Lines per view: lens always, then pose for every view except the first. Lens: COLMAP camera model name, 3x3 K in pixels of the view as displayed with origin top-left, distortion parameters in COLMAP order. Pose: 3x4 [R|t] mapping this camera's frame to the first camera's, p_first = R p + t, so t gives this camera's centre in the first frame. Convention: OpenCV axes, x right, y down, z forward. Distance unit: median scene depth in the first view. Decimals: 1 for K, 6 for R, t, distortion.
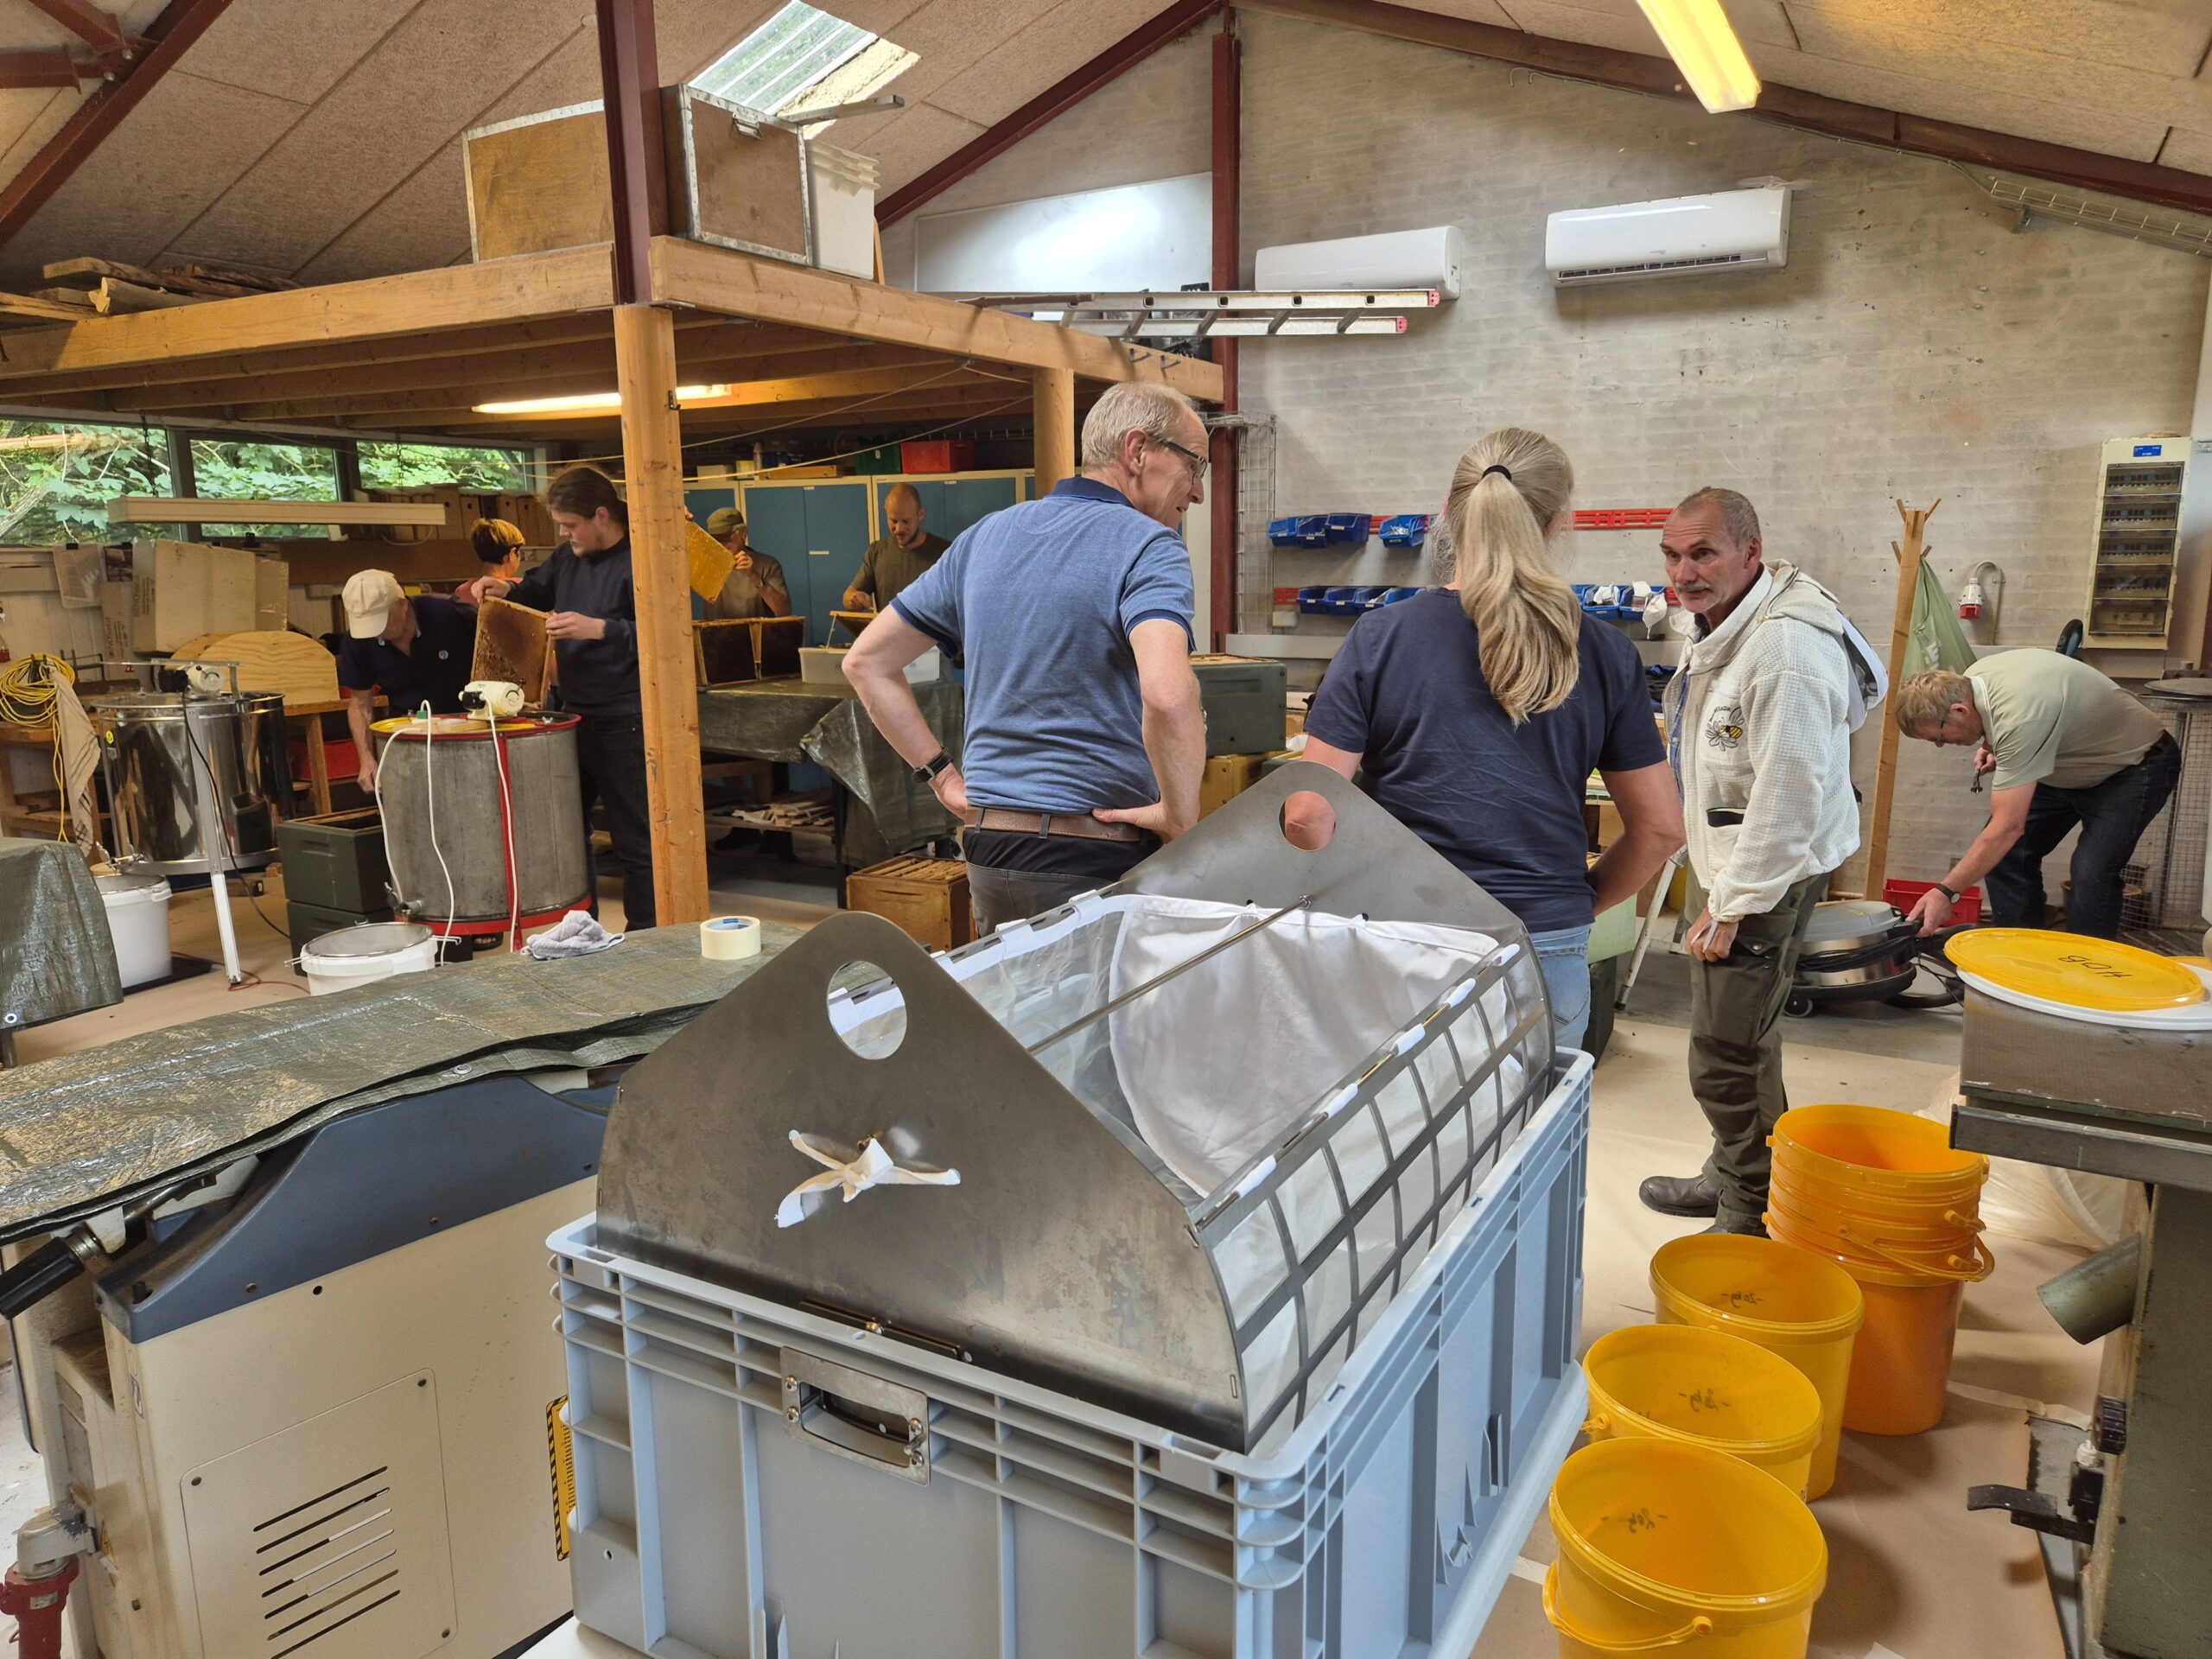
lens RADIAL K [[1480.4, 0, 1064.2], [0, 1480.4, 849.5], [0, 0, 1]] dist [0.072796, -0.062461]
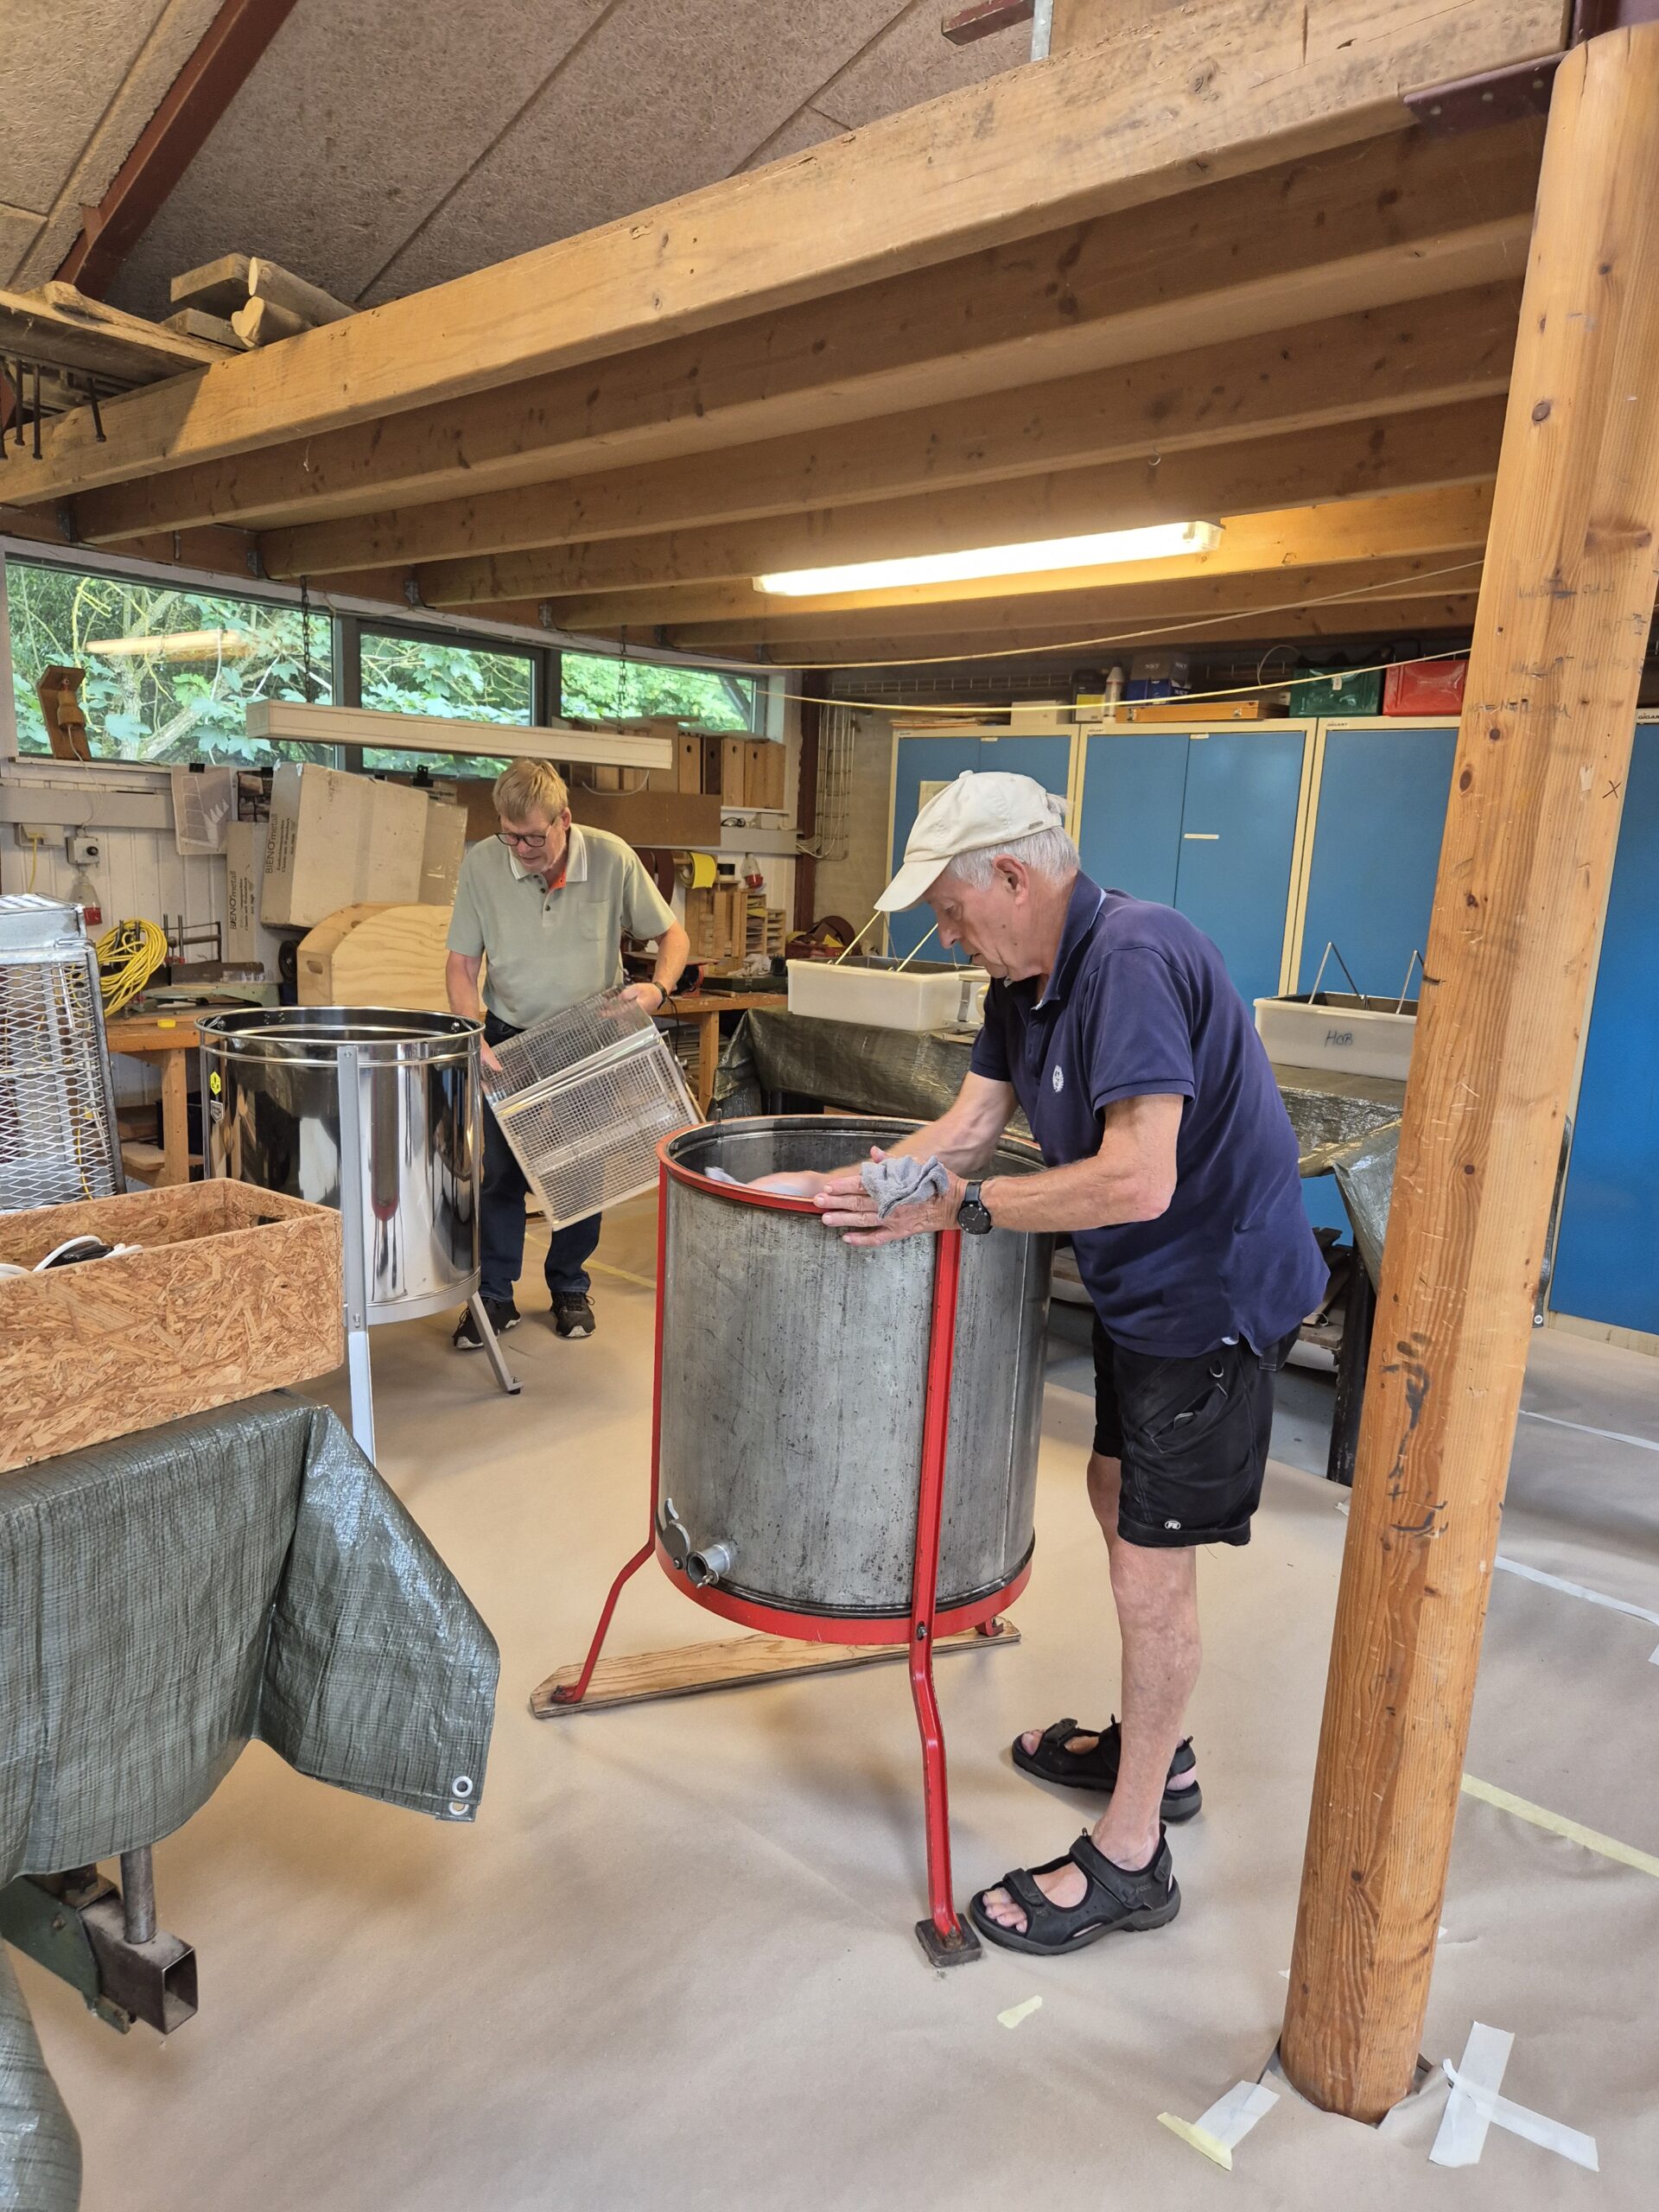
lens RADIAL K [[1476.3, 0, 783.3], [0, 1476.3, 1177.1], [0, 0, 1]] dist [0.061094, -0.057572]
pose [[0.970346, 0.110393, -0.215039, -0.218993], [-0.105156, 0.993815, 0.035679, -0.063884], [0.217648, -0.012009, 0.975954, 0.375984]]
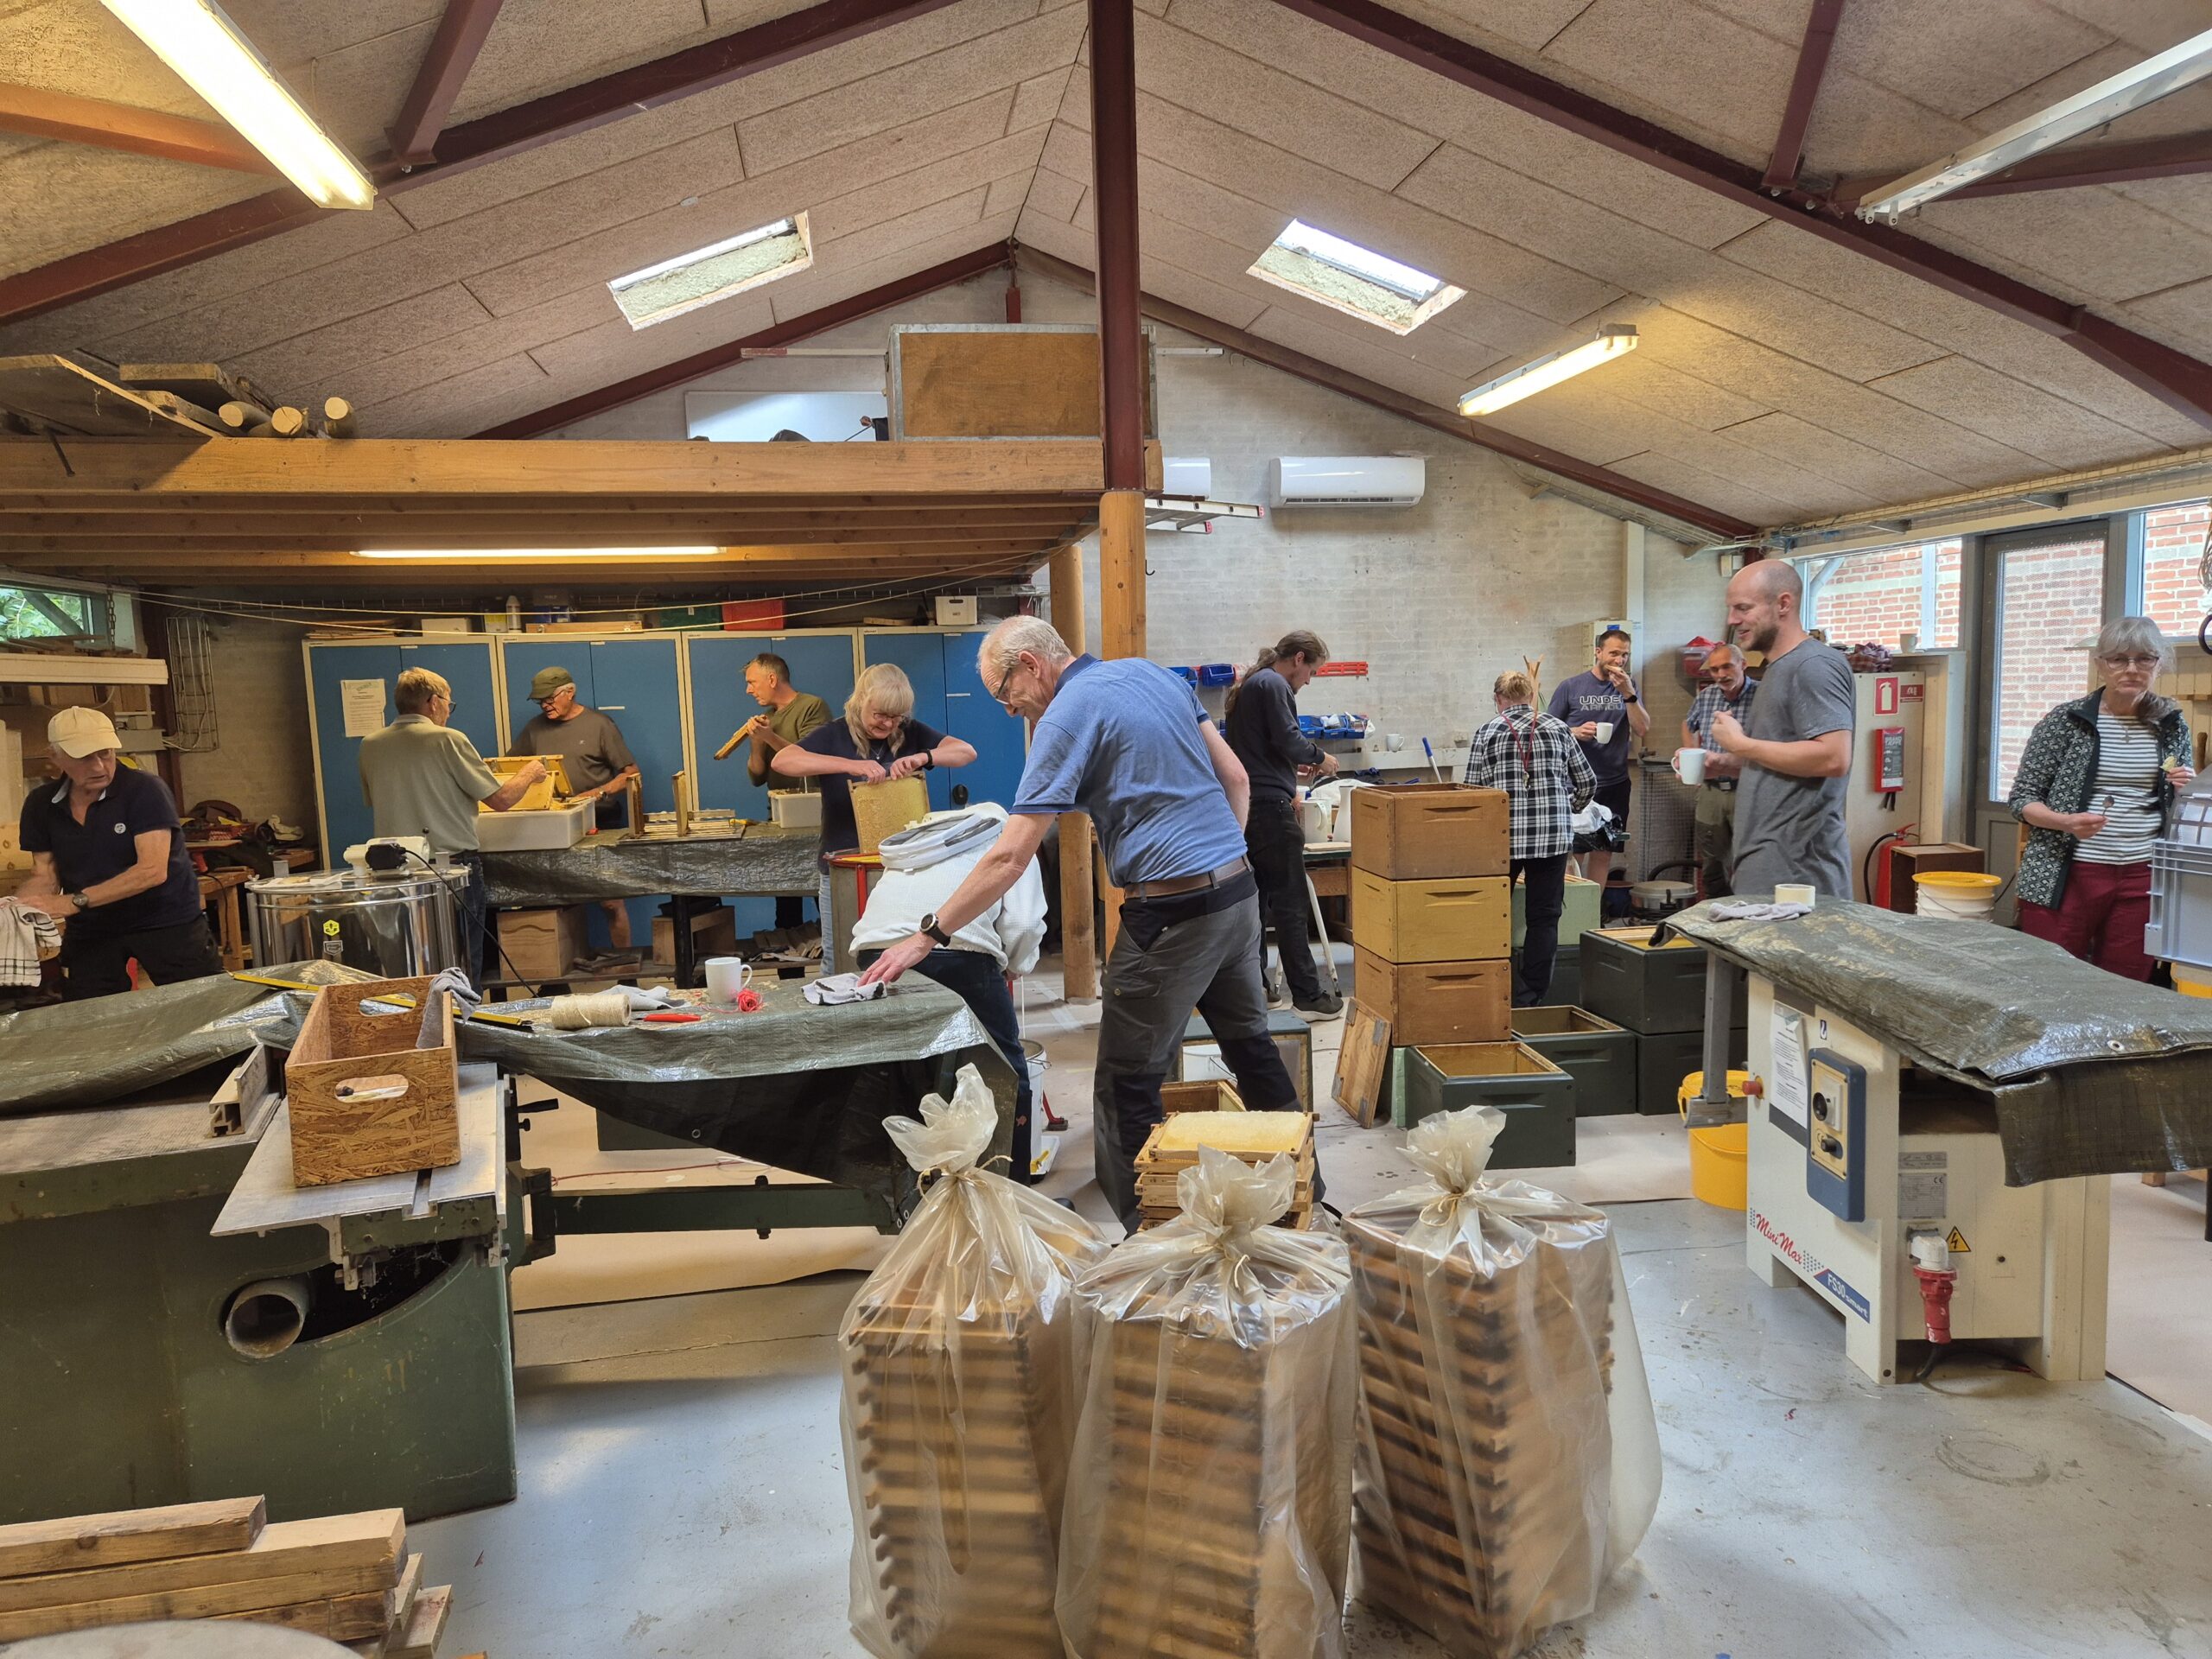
lens RADIAL K [[1478.0, 0, 1106.0], [0, 1478.0, 829.5], [0, 0, 1]] dist [0.072206, -0.061365]
pose [[0.765362, -0.072739, 0.639477, -0.645102], [0.150825, 0.986196, -0.068338, -0.005872], [-0.625678, 0.148752, 0.765767, 0.072504]]
